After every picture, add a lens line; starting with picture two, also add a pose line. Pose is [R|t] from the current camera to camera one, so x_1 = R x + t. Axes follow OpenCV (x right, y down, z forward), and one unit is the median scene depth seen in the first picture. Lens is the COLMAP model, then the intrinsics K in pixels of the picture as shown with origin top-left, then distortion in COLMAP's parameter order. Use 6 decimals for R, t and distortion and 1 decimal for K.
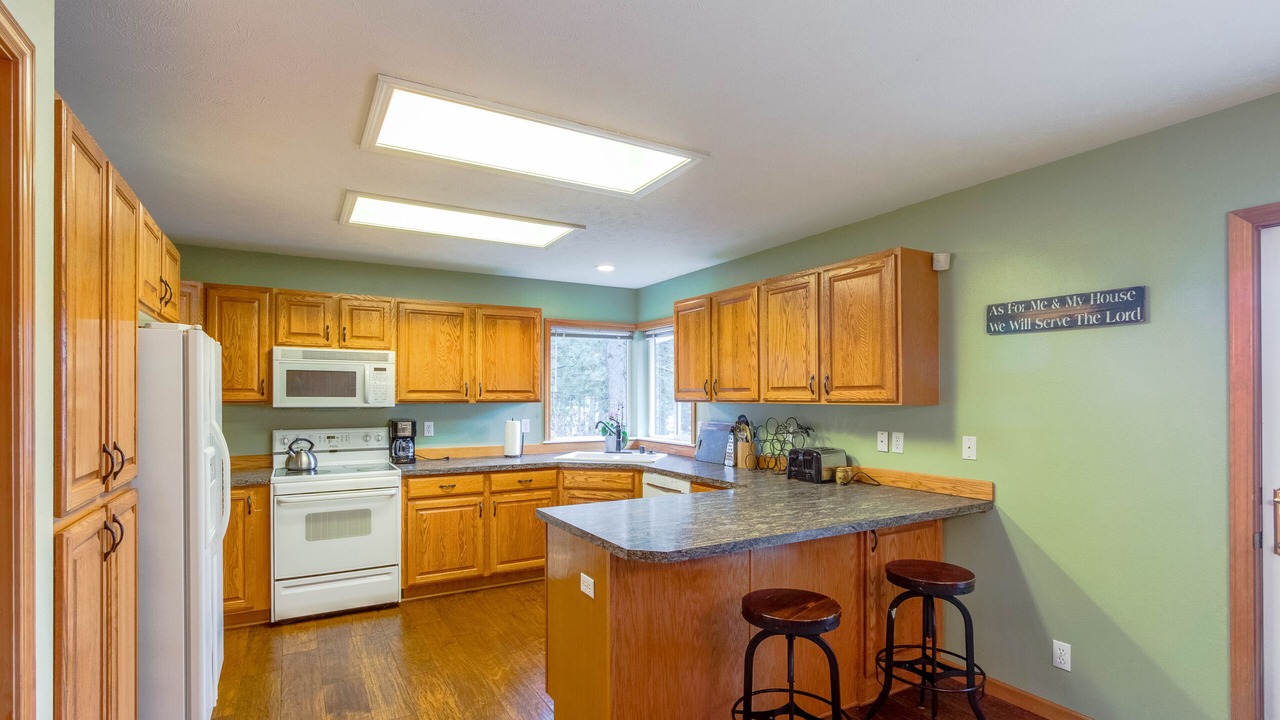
lens RADIAL K [[611.5, 0, 657.2], [0, 611.5, 392.1], [0, 0, 1]] dist [-0.005524, 0.003062]
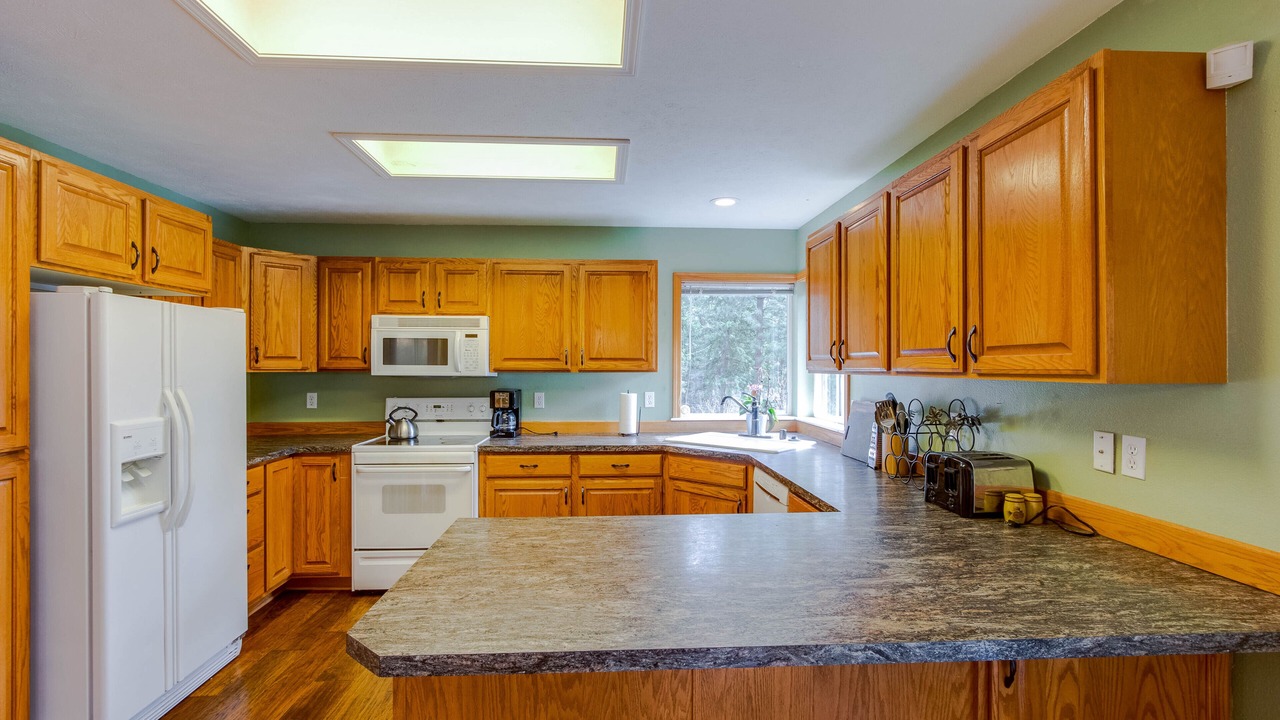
lens RADIAL K [[611.5, 0, 638.1], [0, 611.5, 364.8], [0, 0, 1]] dist [-0.005524, 0.003062]
pose [[0.886004, 0.000681, -0.463677, 0.219541], [0.001922, 0.999985, 0.005143, 0.002978], [0.463674, -0.005448, 0.885989, 0.303276]]
